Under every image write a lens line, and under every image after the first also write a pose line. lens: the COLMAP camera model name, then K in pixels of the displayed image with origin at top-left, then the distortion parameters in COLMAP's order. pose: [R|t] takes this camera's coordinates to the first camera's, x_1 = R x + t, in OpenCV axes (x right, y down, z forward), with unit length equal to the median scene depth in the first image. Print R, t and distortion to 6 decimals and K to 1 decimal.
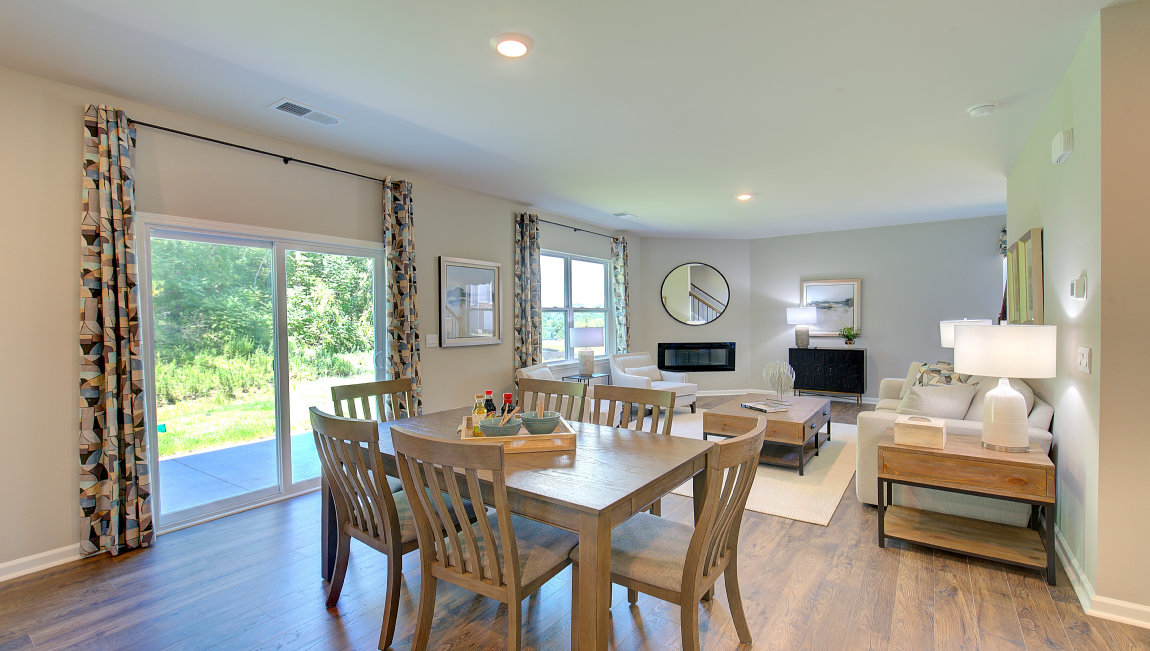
lens RADIAL K [[547.4, 0, 578.2], [0, 547.4, 333.5], [0, 0, 1]] dist [0.000704, 0.000111]
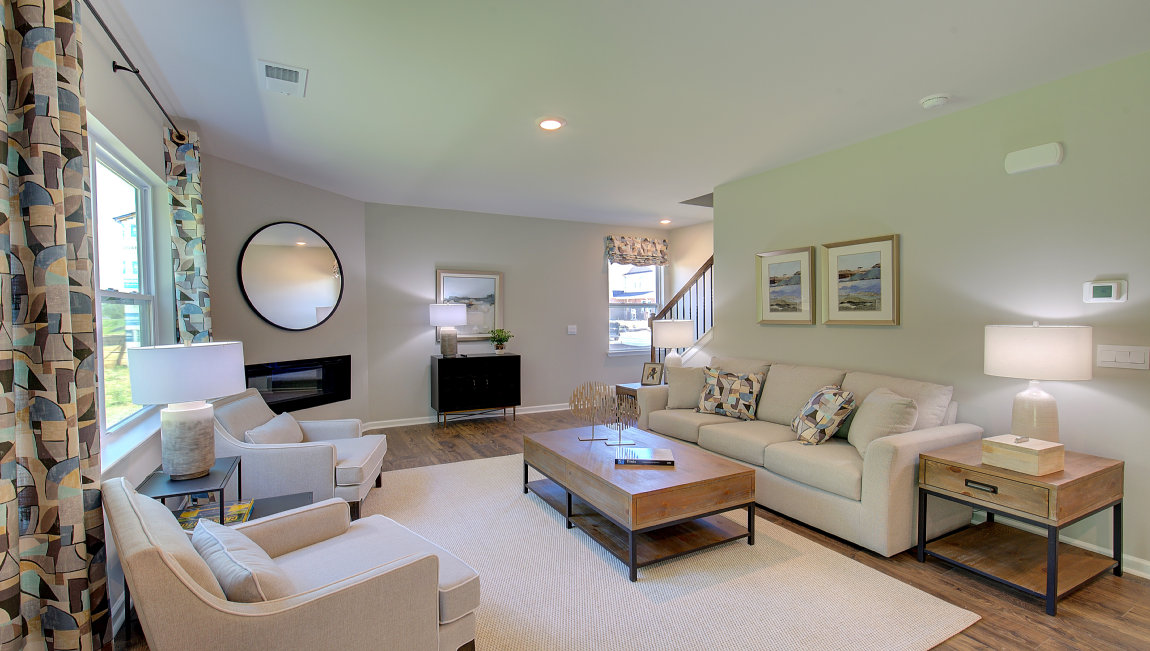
lens RADIAL K [[507.7, 0, 568.8], [0, 507.7, 331.8], [0, 0, 1]] dist [-0.009442, 0.001828]
pose [[0.432862, -0.025612, 0.901096, -0.159431], [0.024579, 0.999560, 0.016603, -0.017042], [-0.901125, 0.014961, 0.433301, 0.550965]]
